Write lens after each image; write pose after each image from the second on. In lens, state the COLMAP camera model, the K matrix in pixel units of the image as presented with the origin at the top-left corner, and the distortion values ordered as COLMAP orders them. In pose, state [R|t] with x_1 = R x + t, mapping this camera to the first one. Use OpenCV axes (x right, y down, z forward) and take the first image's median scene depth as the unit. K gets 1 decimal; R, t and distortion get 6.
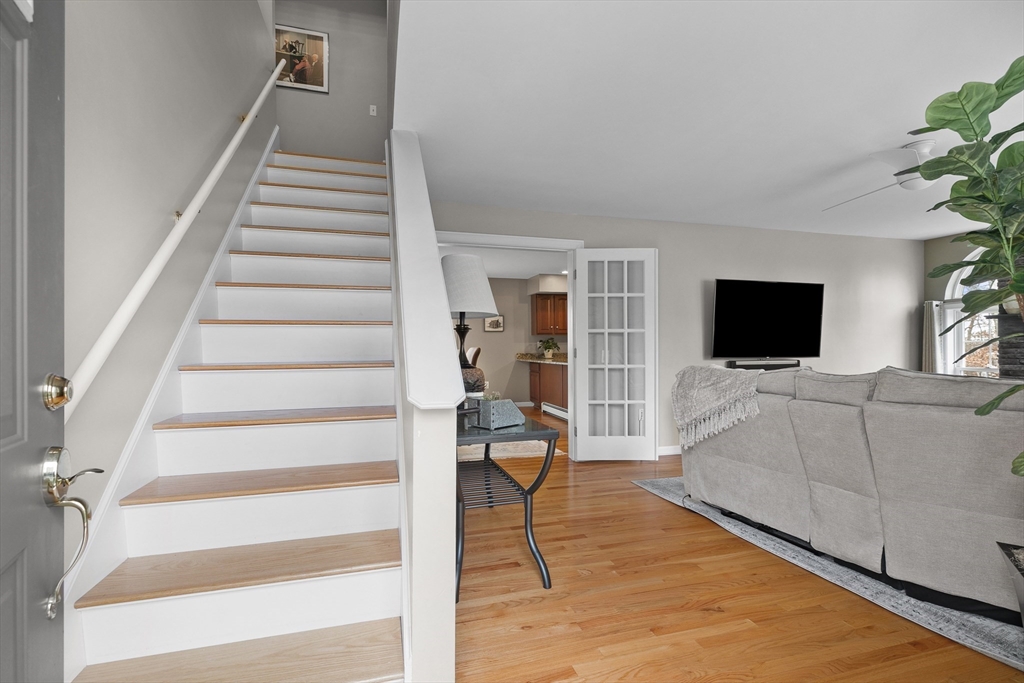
lens RADIAL K [[461.3, 0, 508.7], [0, 461.3, 345.7], [0, 0, 1]] dist [0.004692, -0.001365]
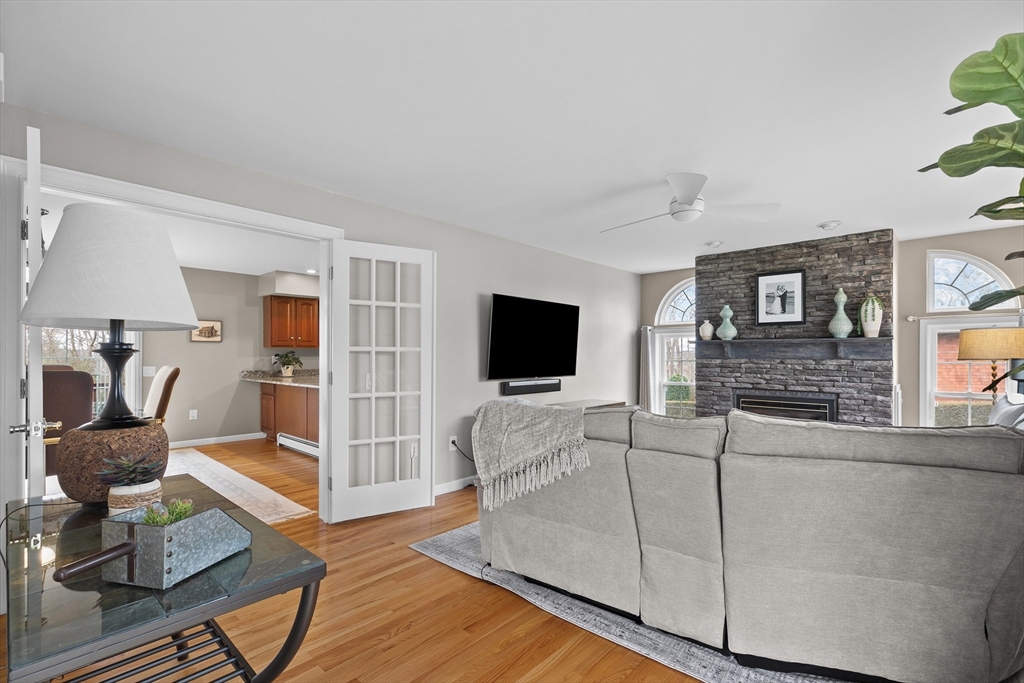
lens RADIAL K [[461.3, 0, 507.9], [0, 461.3, 353.9], [0, 0, 1]] dist [0.004692, -0.001365]
pose [[0.859025, 0.009337, 0.511849, 0.009376], [-0.008360, 0.999956, -0.004210, -0.026715], [-0.511865, -0.000662, 0.859065, 0.250511]]
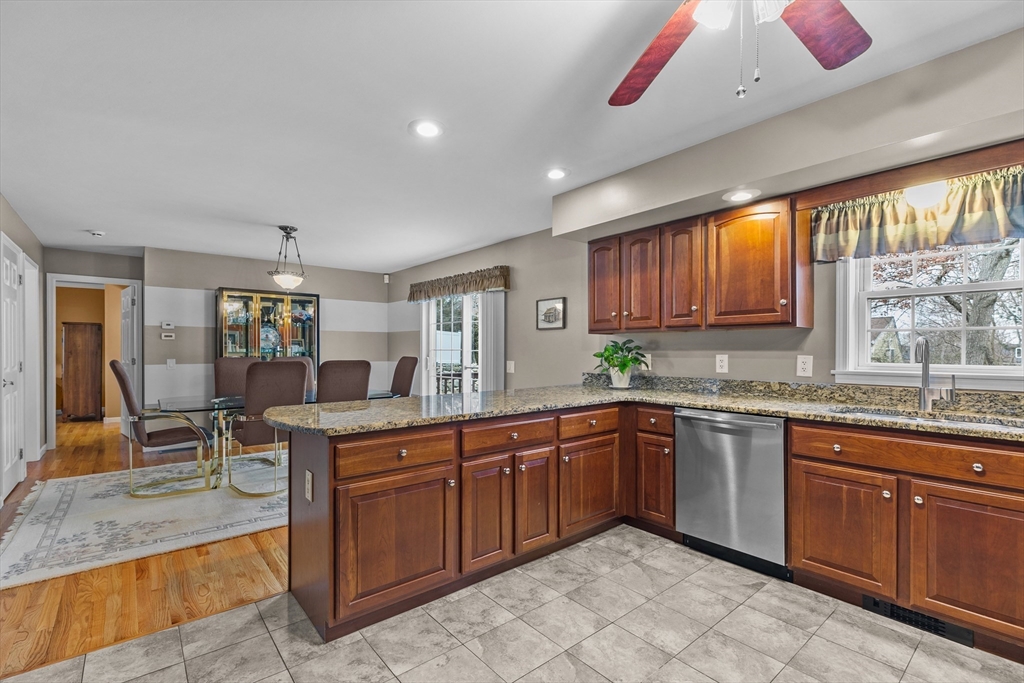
lens RADIAL K [[461.3, 0, 510.4], [0, 461.3, 347.3], [0, 0, 1]] dist [0.004692, -0.001365]
pose [[0.400140, 0.004391, -0.916444, 0.976714], [-0.003836, 0.999988, 0.003116, -0.024671], [0.916446, 0.002269, 0.400152, 1.644018]]
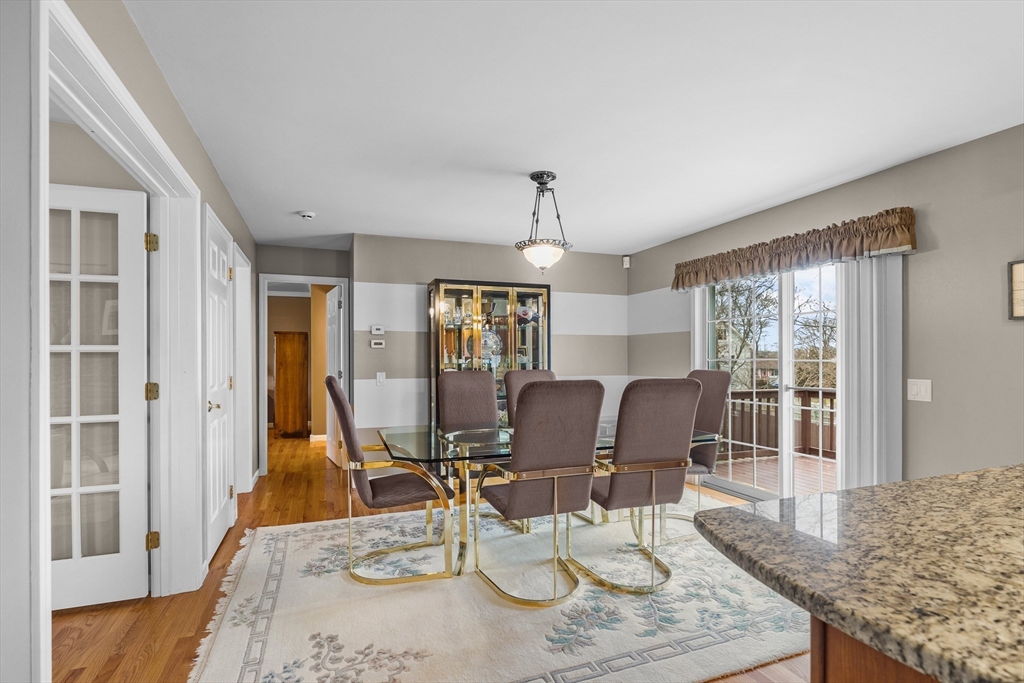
lens RADIAL K [[495.6, 0, 512.7], [0, 495.6, 350.8], [0, 0, 1]] dist [-0.001780, -0.000311]
pose [[0.087884, -0.008015, -0.996098, 0.500743], [0.002797, 0.999966, -0.007799, -0.022643], [0.996127, -0.002101, 0.087904, 1.473011]]
